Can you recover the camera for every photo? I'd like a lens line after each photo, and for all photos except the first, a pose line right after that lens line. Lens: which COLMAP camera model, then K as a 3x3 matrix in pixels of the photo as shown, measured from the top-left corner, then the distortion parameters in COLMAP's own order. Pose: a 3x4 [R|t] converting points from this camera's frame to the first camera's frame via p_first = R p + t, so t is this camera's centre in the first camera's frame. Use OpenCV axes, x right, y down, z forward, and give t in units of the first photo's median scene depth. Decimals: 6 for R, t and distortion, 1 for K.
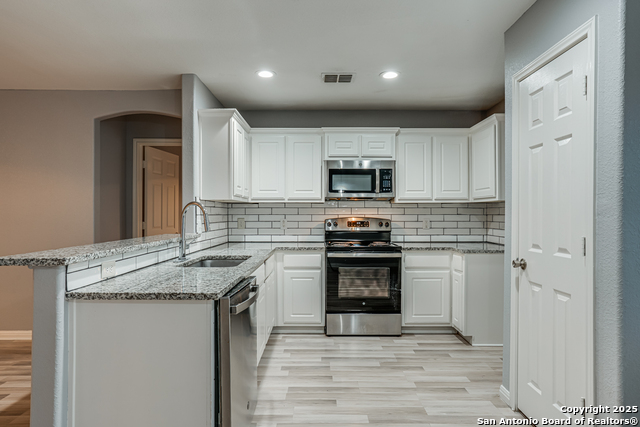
lens RADIAL K [[398.5, 0, 318.9], [0, 398.5, 216.3], [0, 0, 1]] dist [0.000651, 0.001128]
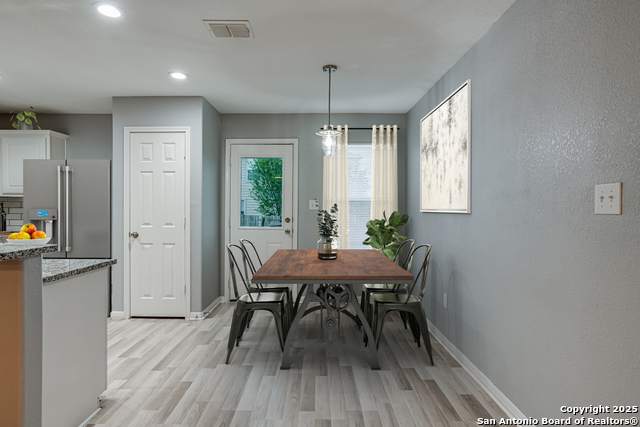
lens RADIAL K [[363.8, 0, 317.7], [0, 363.8, 209.9], [0, 0, 1]] dist [-0.003989, -0.000127]
pose [[-0.008116, -0.004485, 0.999957, -0.703946], [0.002759, 0.999986, 0.004508, 0.000565], [-0.999963, 0.002796, -0.008104, 0.106430]]
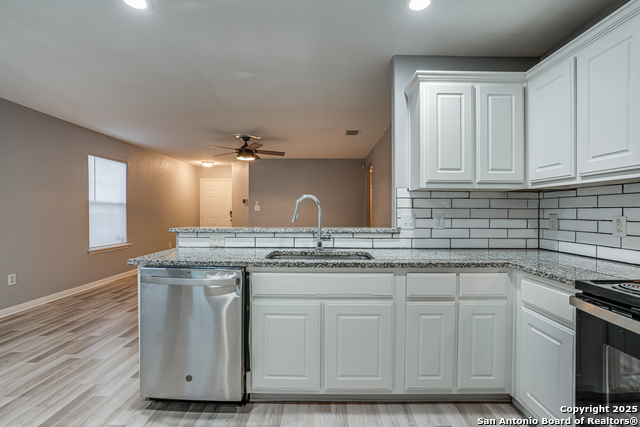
lens RADIAL K [[309.0, 0, 323.4], [0, 309.0, 209.4], [0, 0, 1]] dist [0.020180, 0.001045]
pose [[-0.008450, -0.004870, -0.999952, 0.358598], [-0.007609, 0.999960, -0.004806, 0.003208], [0.999935, 0.007568, -0.008487, 0.722765]]
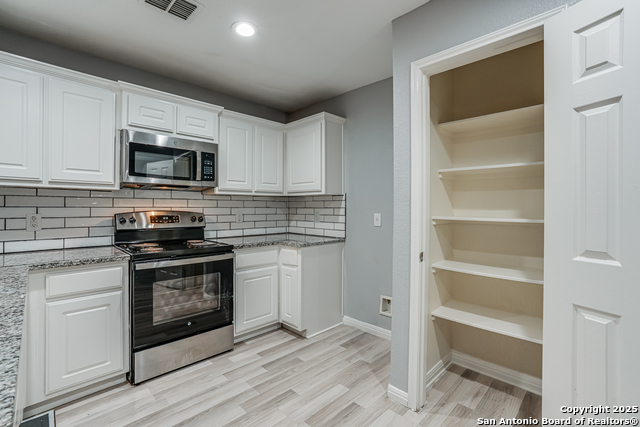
lens RADIAL K [[294.1, 0, 314.6], [0, 294.1, 207.8], [0, 0, 1]] dist [-0.020568, 0.001841]
pose [[0.706111, 0.001840, 0.708099, -0.111809], [0.001470, 0.999991, -0.004065, -0.000745], [-0.708100, 0.003911, 0.706102, 0.424836]]
